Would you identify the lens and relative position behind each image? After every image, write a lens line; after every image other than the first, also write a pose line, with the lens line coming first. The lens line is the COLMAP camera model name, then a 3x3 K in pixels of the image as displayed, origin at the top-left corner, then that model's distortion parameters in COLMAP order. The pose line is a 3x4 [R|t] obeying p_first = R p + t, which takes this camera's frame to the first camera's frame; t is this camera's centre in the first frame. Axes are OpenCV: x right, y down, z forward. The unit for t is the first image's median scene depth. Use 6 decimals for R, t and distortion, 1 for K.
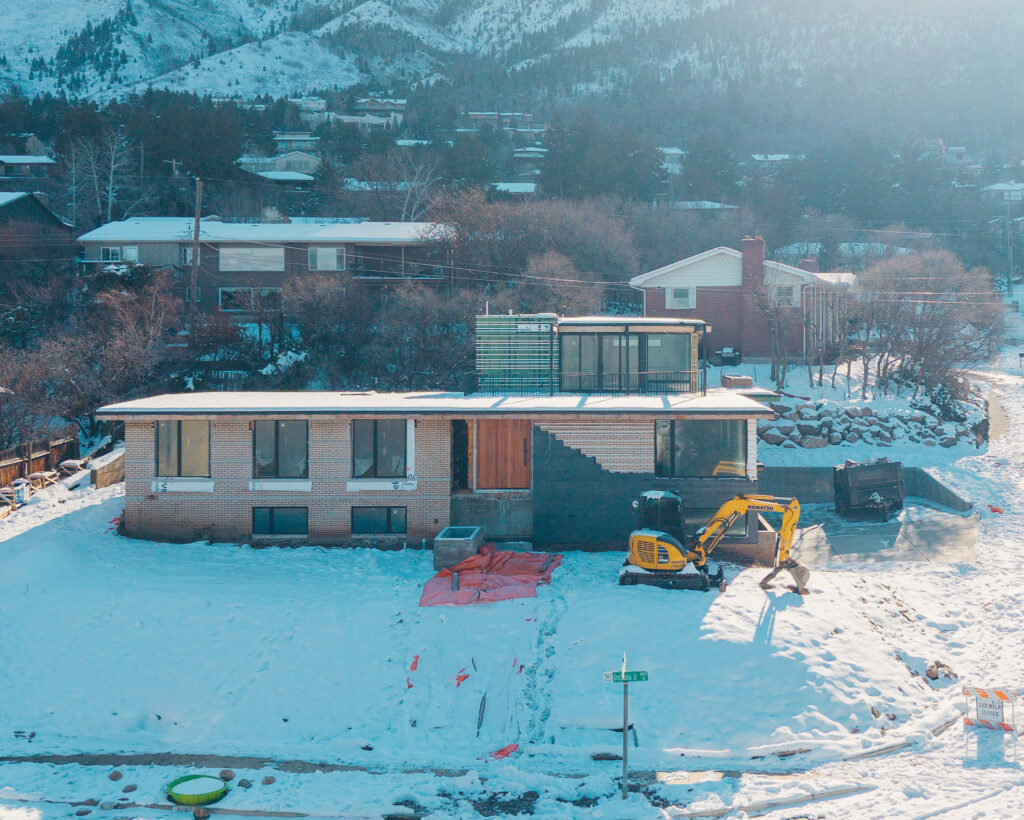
lens RADIAL K [[1189.6, 0, 470.6], [0, 1189.6, 408.2], [0, 0, 1]] dist [0.002539, -0.016183]
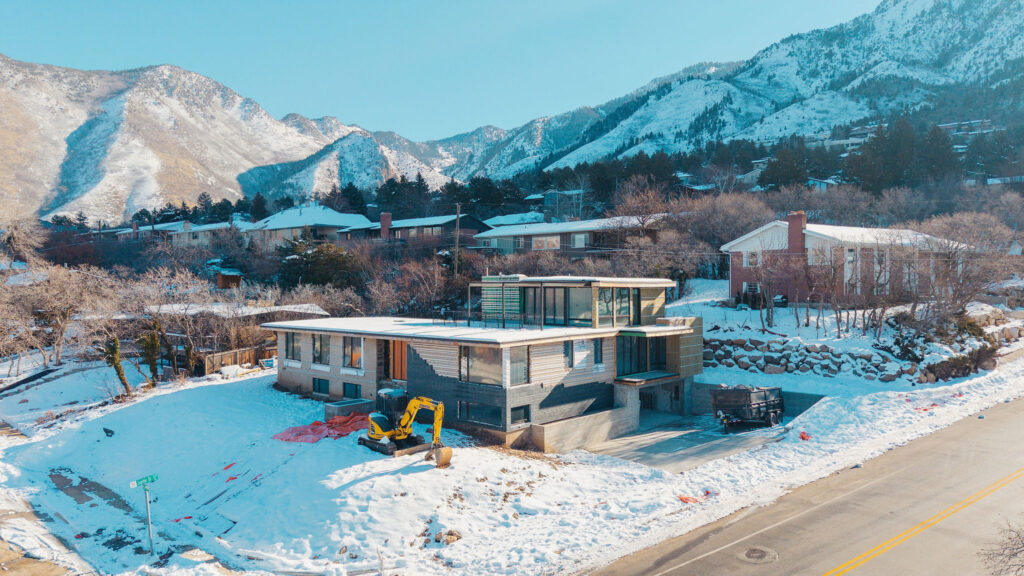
lens RADIAL K [[677.9, 0, 512.0], [0, 677.9, 288.0], [0, 0, 1]] dist [0.003125, 0.002030]
pose [[0.772017, 0.000554, -0.635601, 0.107452], [-0.032959, 0.998689, -0.039162, -0.004329], [0.634746, 0.051183, 0.771024, 0.048934]]
